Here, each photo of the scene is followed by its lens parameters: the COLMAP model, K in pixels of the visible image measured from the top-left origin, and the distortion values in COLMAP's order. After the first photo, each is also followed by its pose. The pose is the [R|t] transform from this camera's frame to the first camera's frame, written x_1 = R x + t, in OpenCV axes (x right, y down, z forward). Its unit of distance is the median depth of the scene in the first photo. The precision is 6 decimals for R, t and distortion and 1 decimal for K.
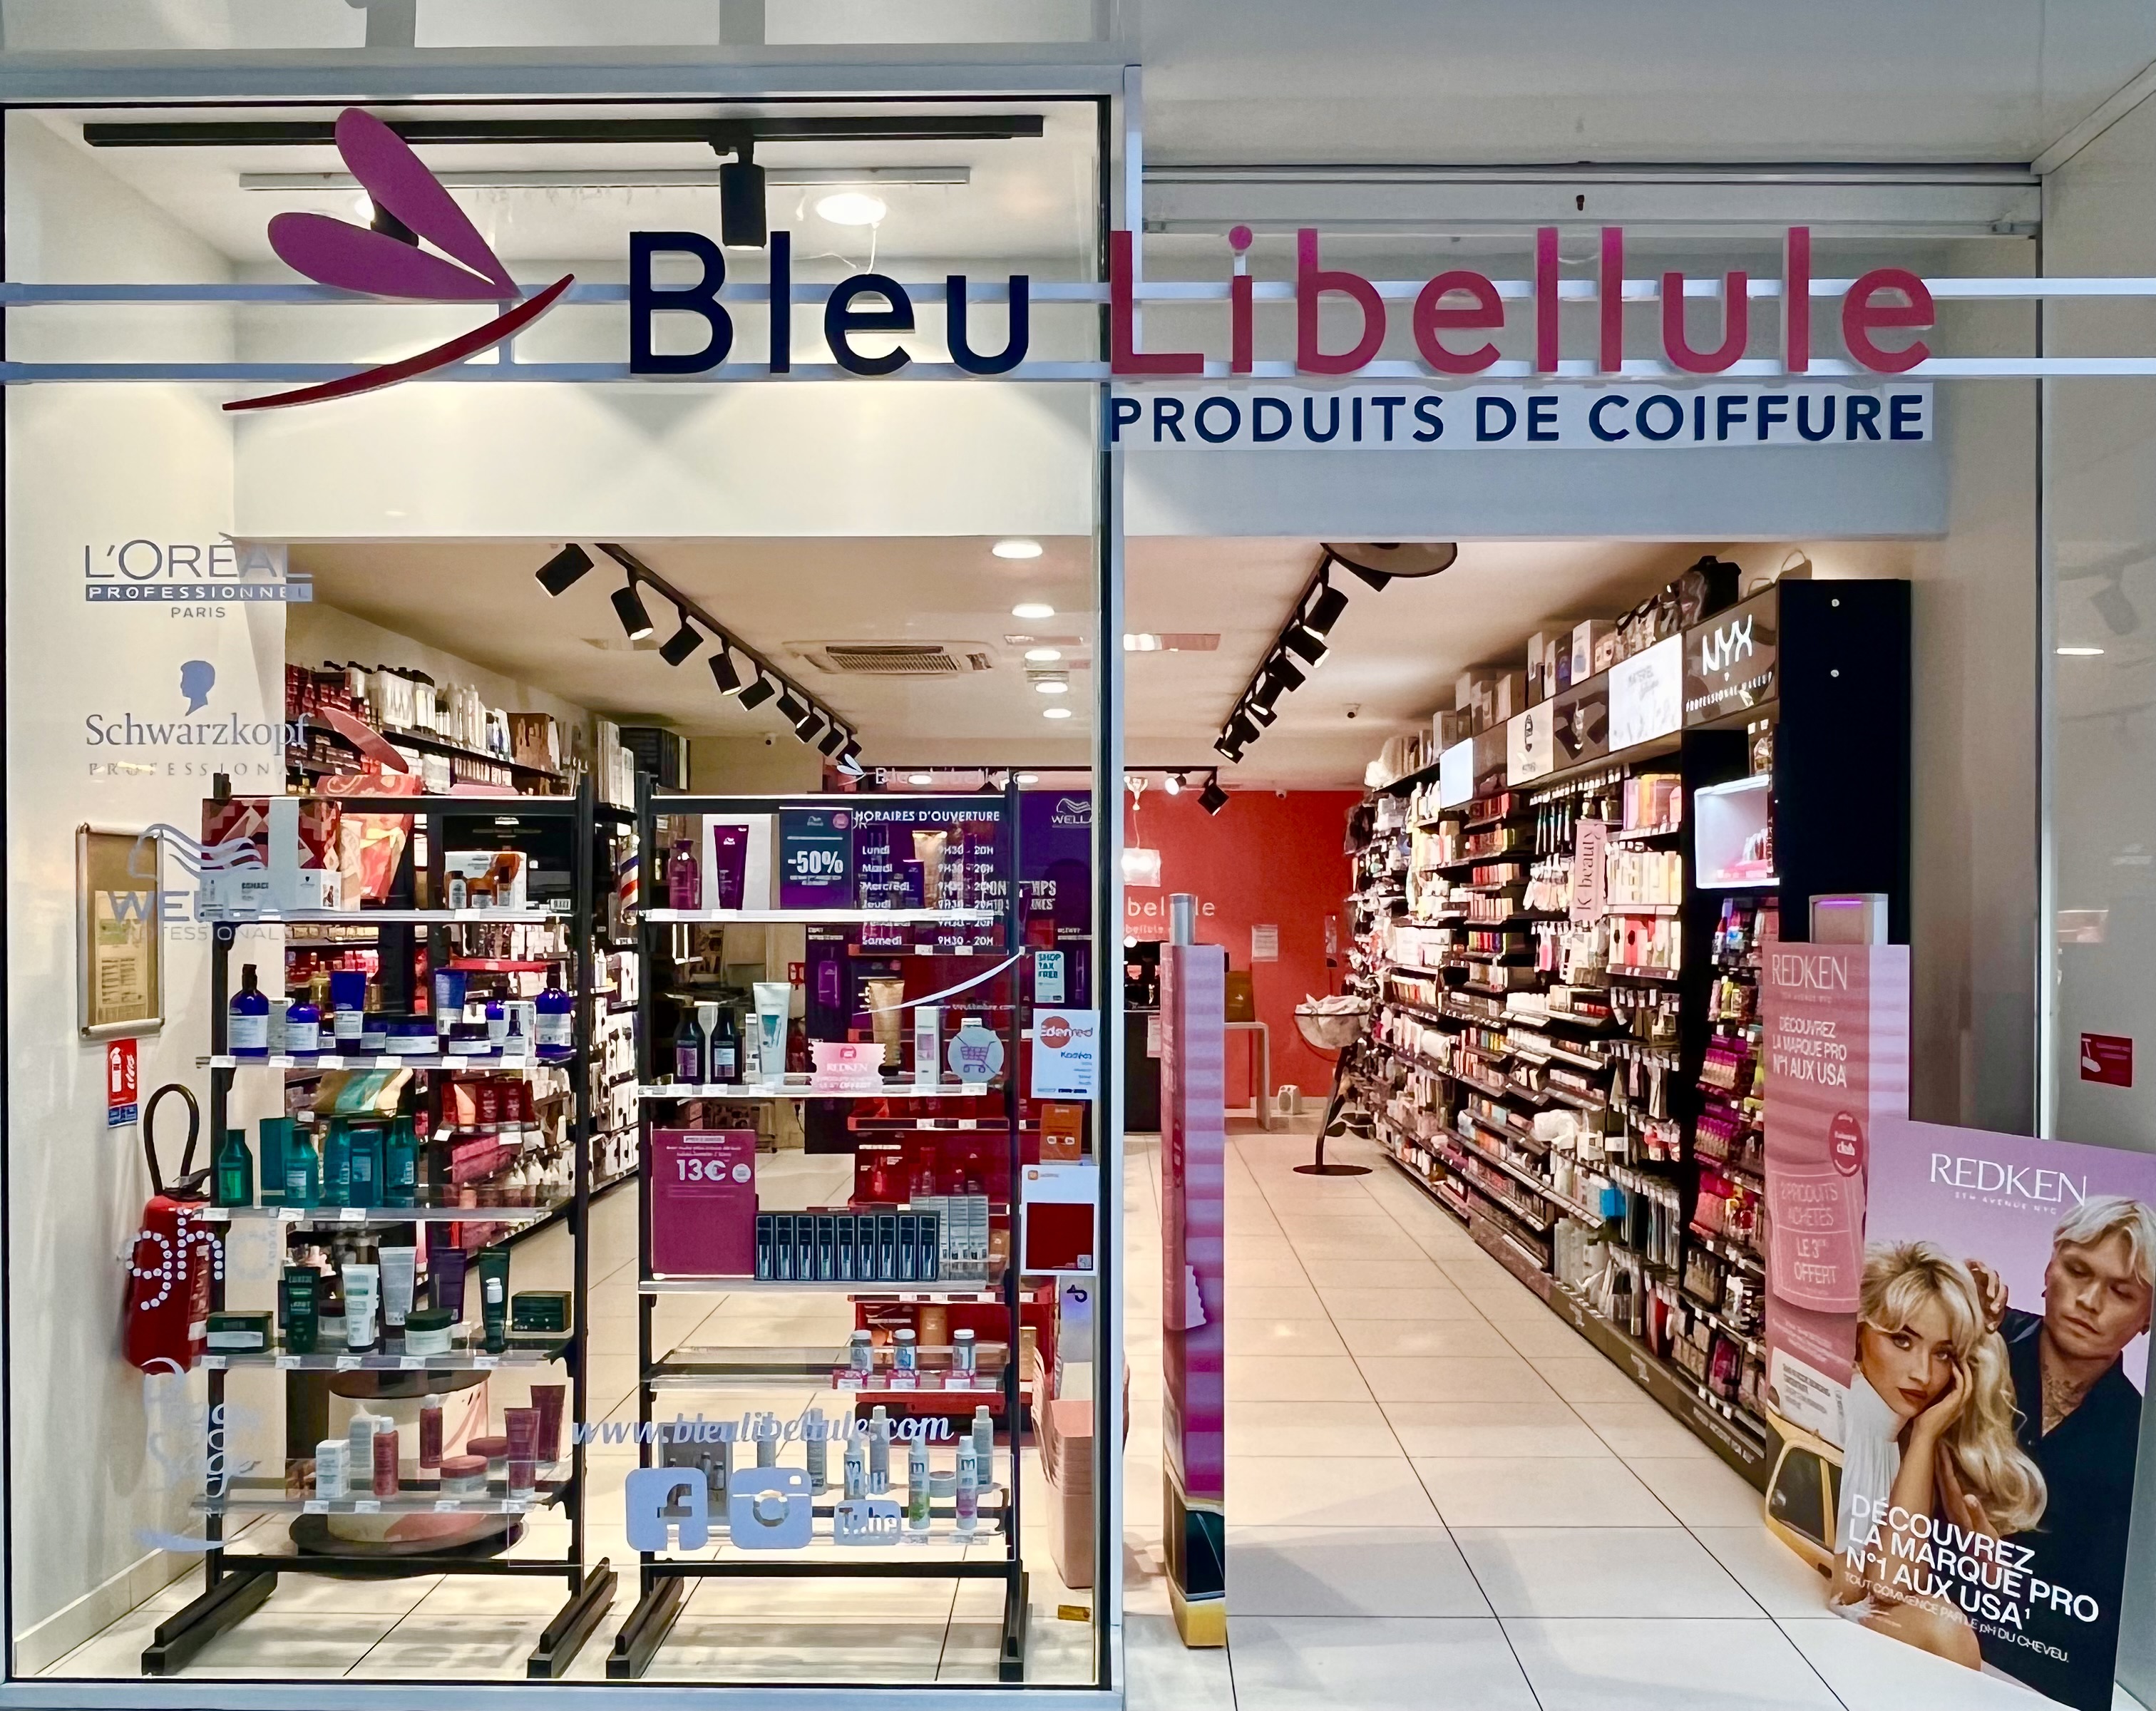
lens RADIAL K [[1816.4, 0, 1079.3], [0, 1816.4, 935.2], [0, 0, 1]] dist [0.000111, 0.001329]
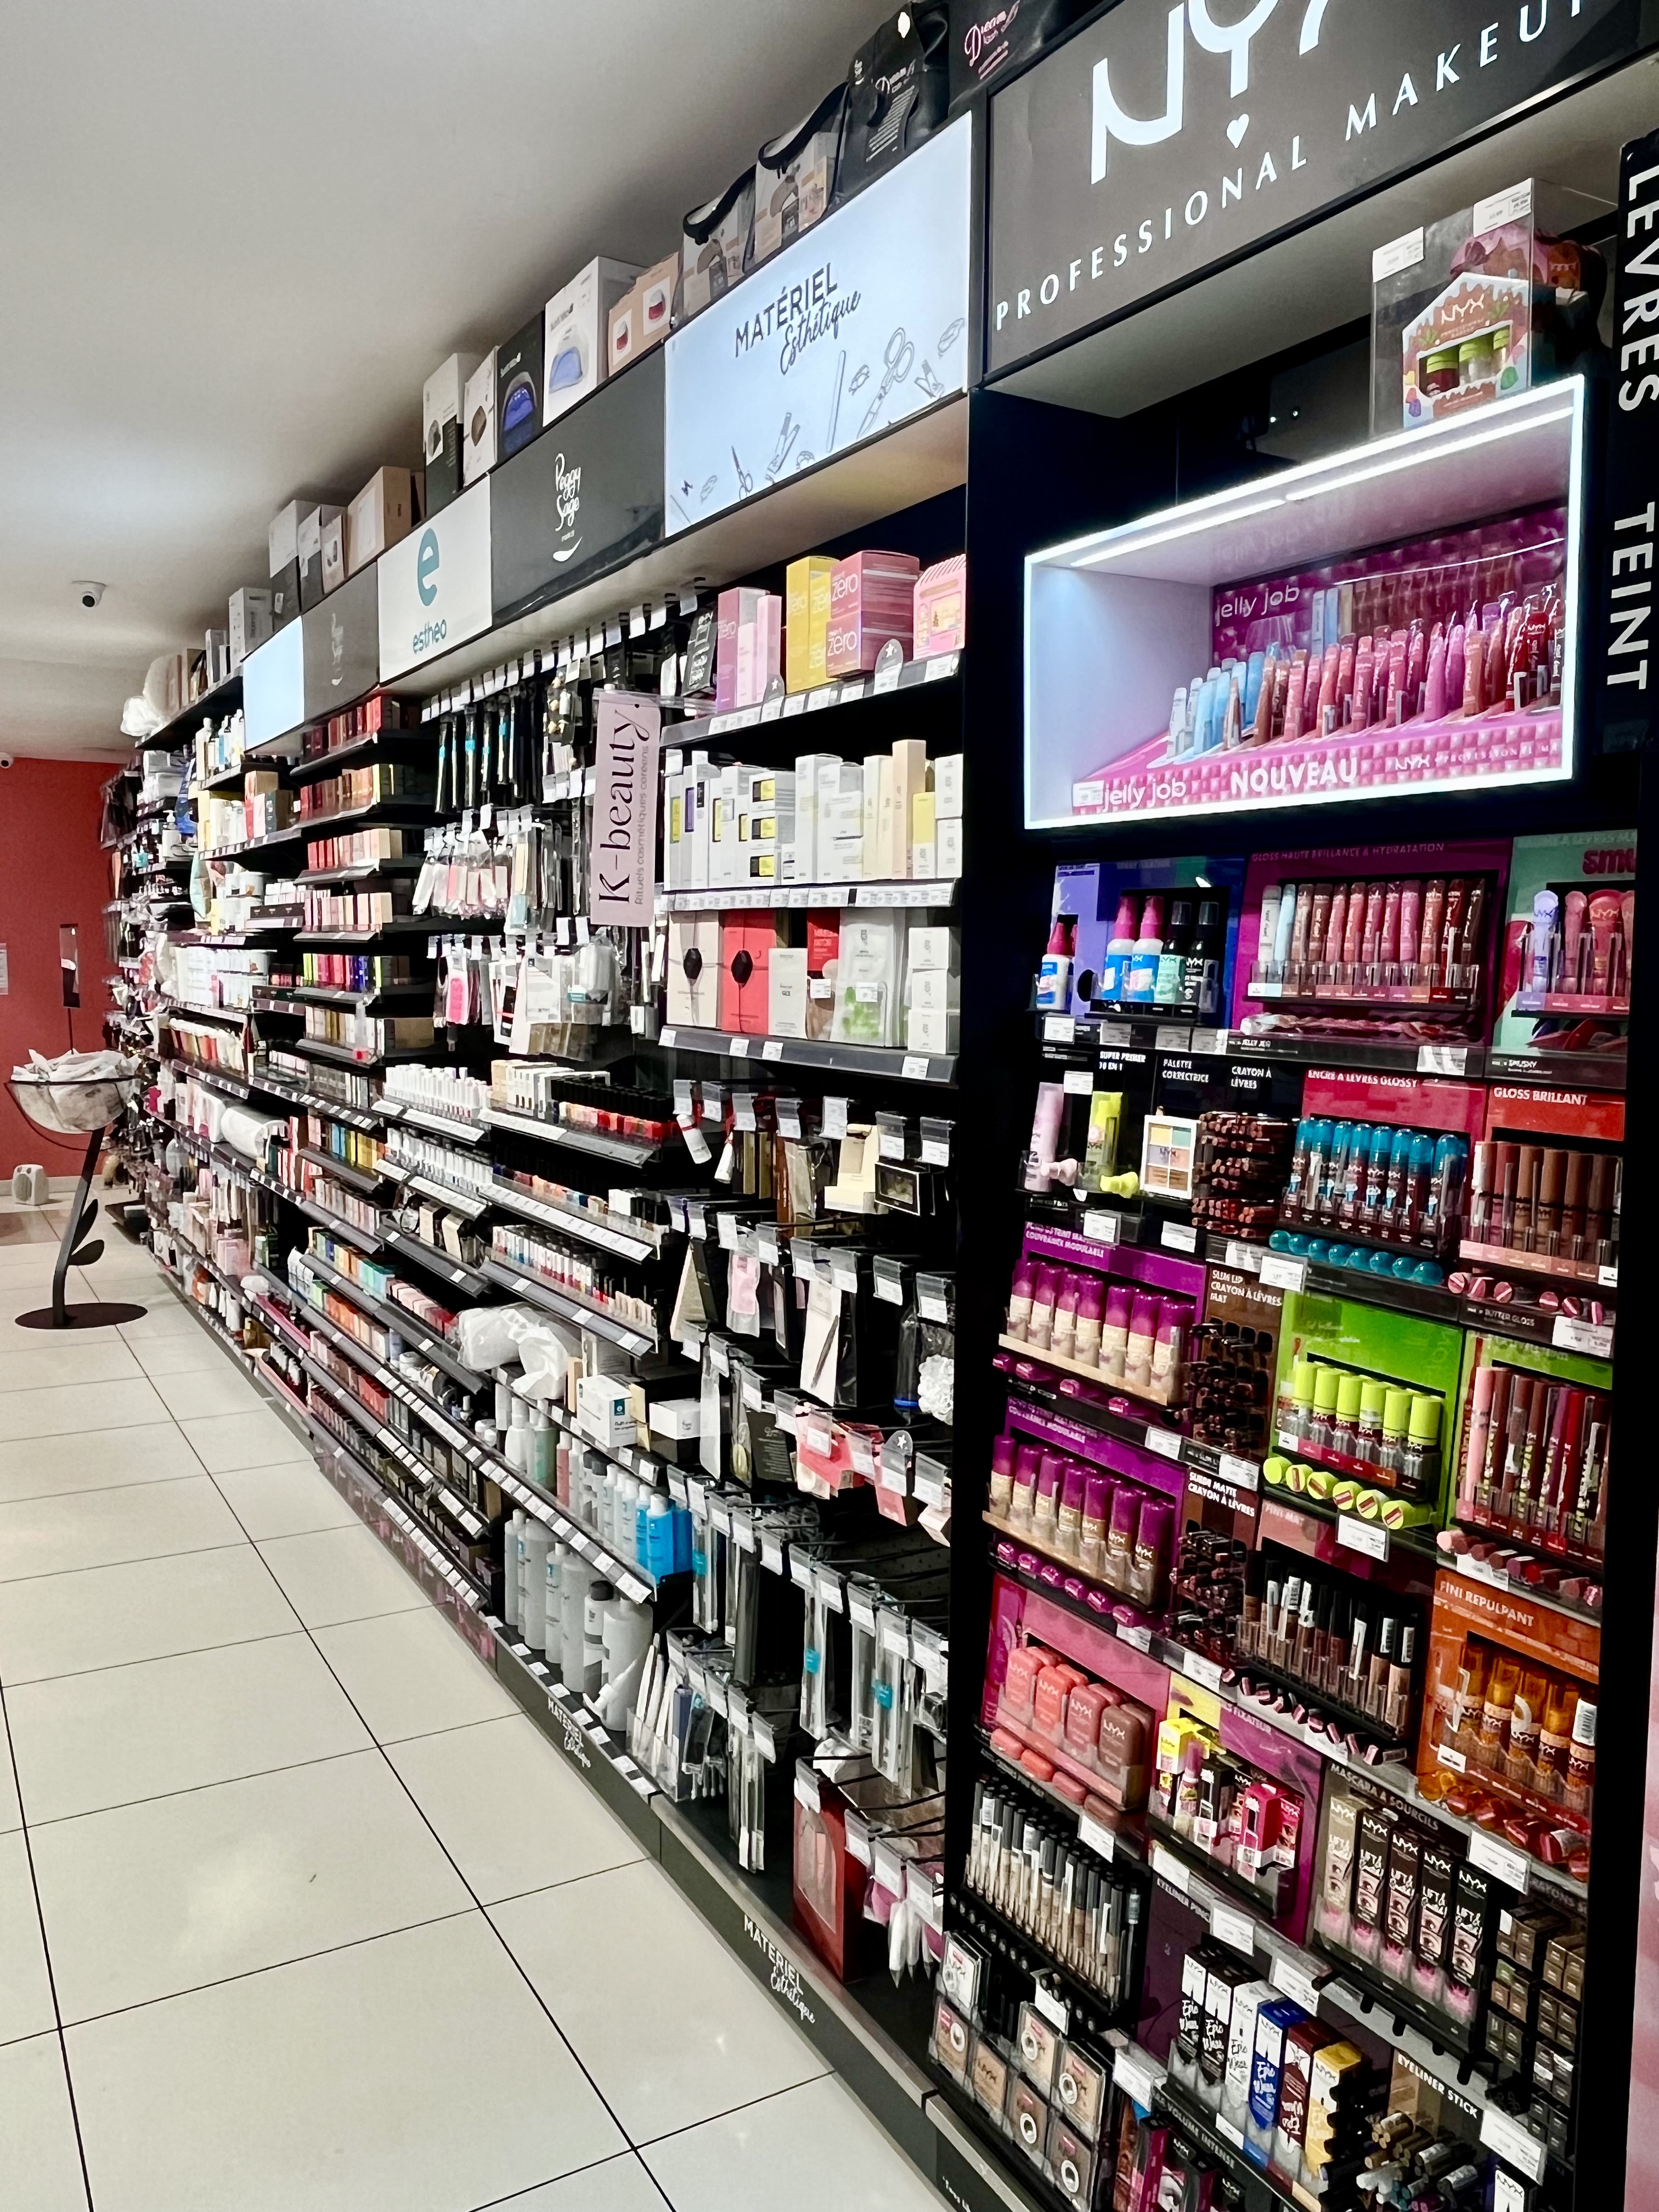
lens RADIAL K [[1645.4, 0, 829.5], [0, 1645.4, 1106.0], [0, 0, 1]] dist [0.003409, 0.000937]
pose [[0.856002, -0.036743, 0.515665, 0.089083], [-0.008385, 0.996353, 0.084914, 0.000558], [-0.516905, -0.077010, 0.852572, 0.481333]]
